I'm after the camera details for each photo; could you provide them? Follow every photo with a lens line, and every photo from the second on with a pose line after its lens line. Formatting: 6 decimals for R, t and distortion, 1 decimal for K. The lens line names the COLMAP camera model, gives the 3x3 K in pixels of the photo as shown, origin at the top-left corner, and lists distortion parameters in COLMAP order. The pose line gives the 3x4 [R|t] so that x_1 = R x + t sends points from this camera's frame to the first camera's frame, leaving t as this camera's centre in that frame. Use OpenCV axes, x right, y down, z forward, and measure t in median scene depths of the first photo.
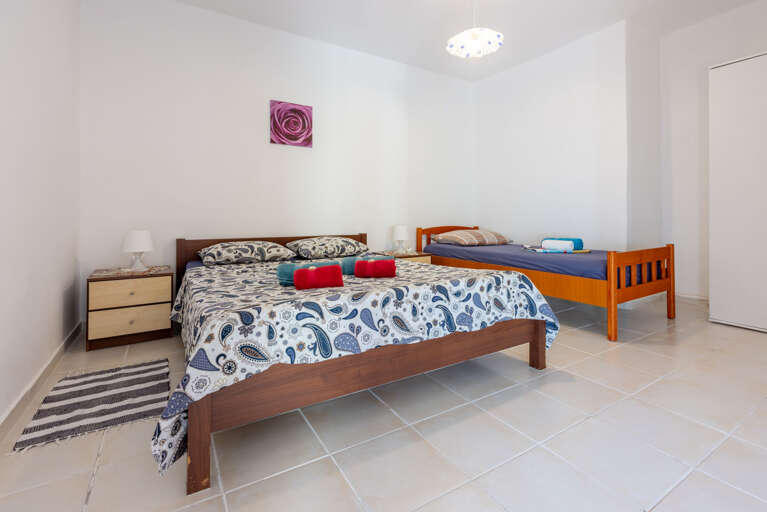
lens RADIAL K [[352.8, 0, 384.9], [0, 352.8, 216.5], [0, 0, 1]] dist [-0.000605, -0.000124]
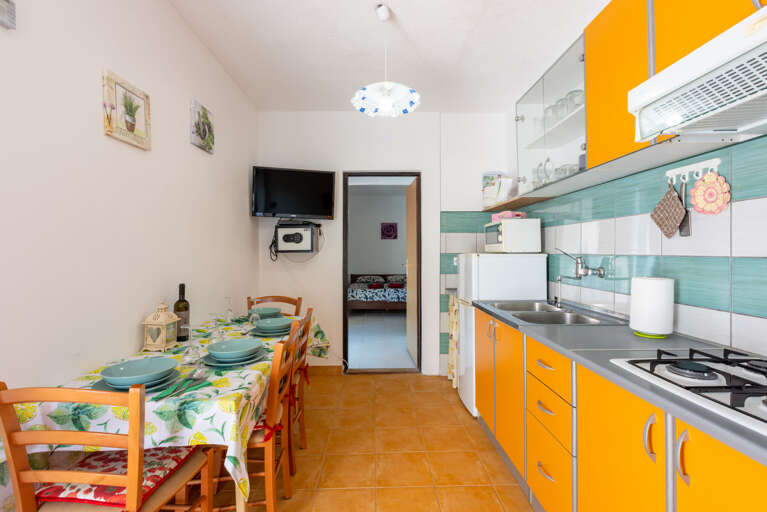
lens RADIAL K [[340.5, 0, 381.8], [0, 340.5, 249.1], [0, 0, 1]] dist [-0.000566, 0.000011]
pose [[0.867591, 0.002902, -0.497270, 1.193988], [-0.003420, 0.999994, -0.000130, -0.164244], [0.497266, 0.001814, 0.867596, -1.530366]]
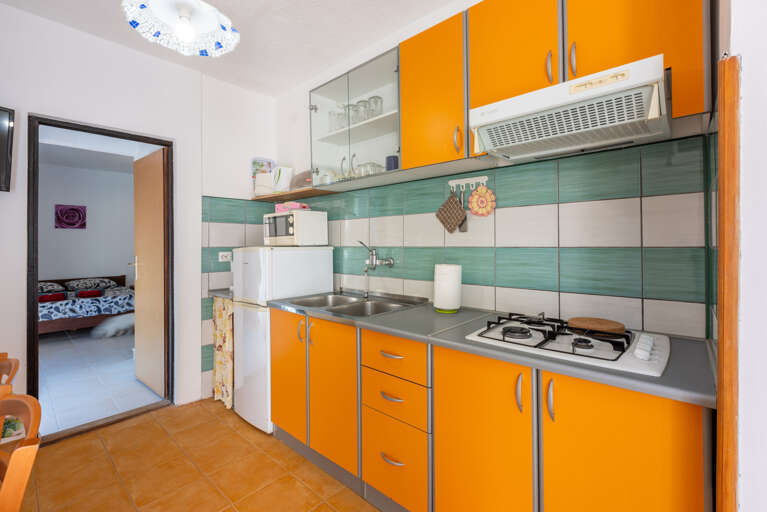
lens RADIAL K [[340.7, 0, 381.7], [0, 340.7, 241.3], [0, 0, 1]] dist [-0.002083, -0.000551]
pose [[0.957602, 0.002400, 0.288084, 0.980336], [-0.000841, 0.999984, -0.005534, -0.162630], [-0.288093, 0.005057, 0.957589, -1.458178]]
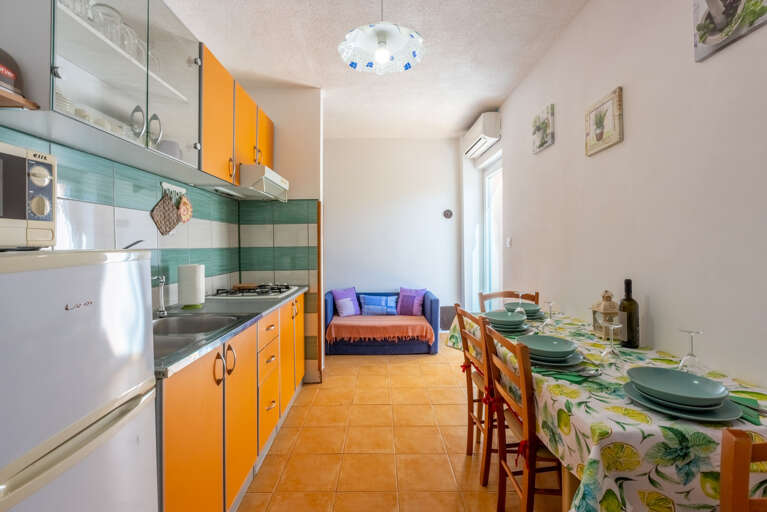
lens RADIAL K [[340.7, 0, 381.7], [0, 340.7, 241.3], [0, 0, 1]] dist [-0.002083, -0.000551]
pose [[-0.862704, 0.016663, 0.505435, 0.577430], [0.012772, 0.999856, -0.011162, -0.156940], [-0.505548, -0.003174, -0.862792, -0.438223]]
